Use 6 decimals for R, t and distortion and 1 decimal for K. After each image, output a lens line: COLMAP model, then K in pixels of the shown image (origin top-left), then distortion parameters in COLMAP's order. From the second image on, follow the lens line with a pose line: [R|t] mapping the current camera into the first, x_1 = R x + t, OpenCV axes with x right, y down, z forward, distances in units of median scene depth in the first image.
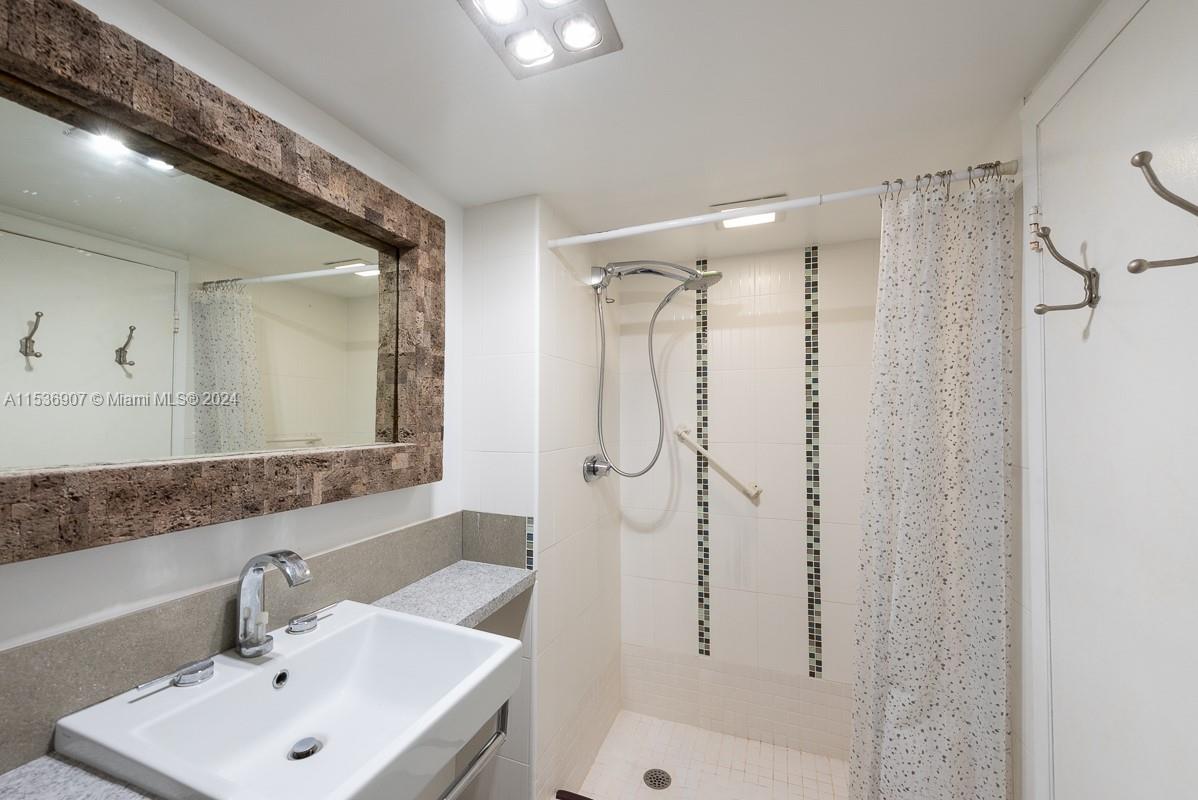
lens RADIAL K [[469.9, 0, 593.8], [0, 469.9, 407.3], [0, 0, 1]] dist [0.003020, 0.000245]
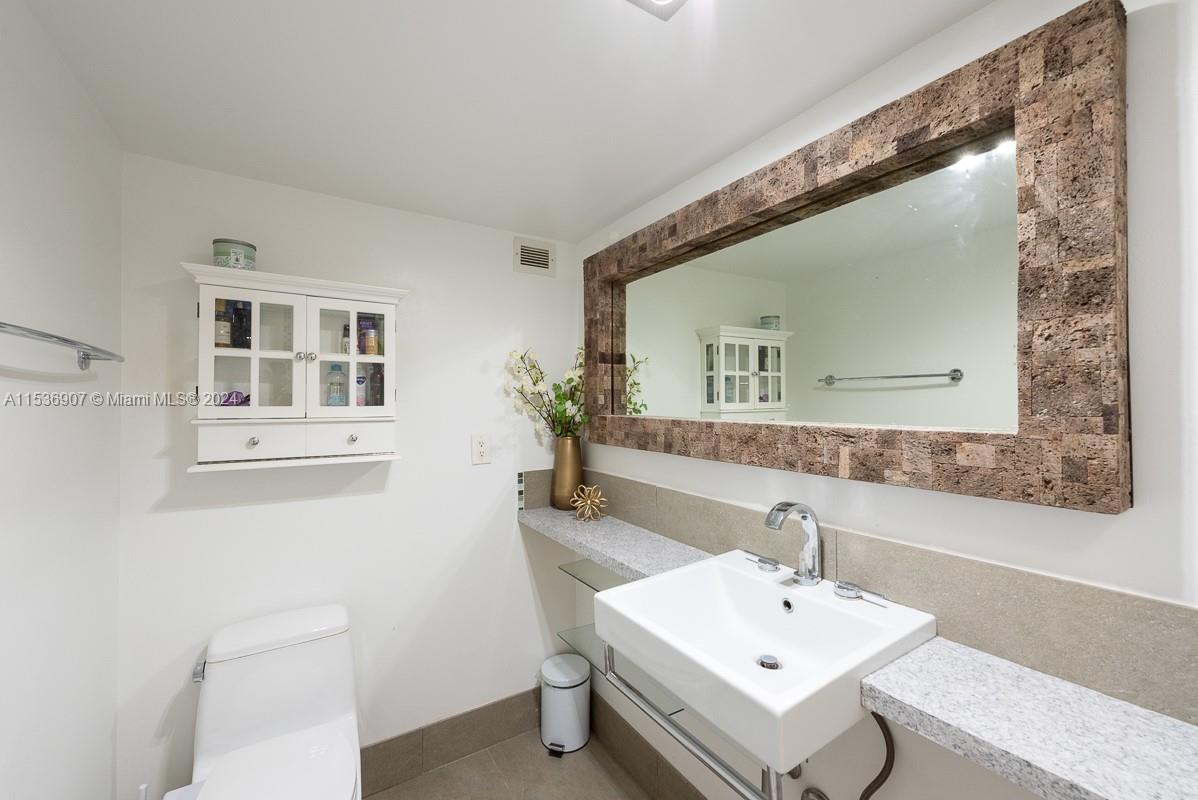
lens RADIAL K [[469.9, 0, 594.3], [0, 469.9, 397.1], [0, 0, 1]] dist [0.003020, 0.000245]
pose [[-0.590073, -0.013326, -0.807240, 0.554224], [0.013487, 0.999562, -0.026359, 0.050770], [0.807237, -0.026441, -0.589635, 1.165824]]
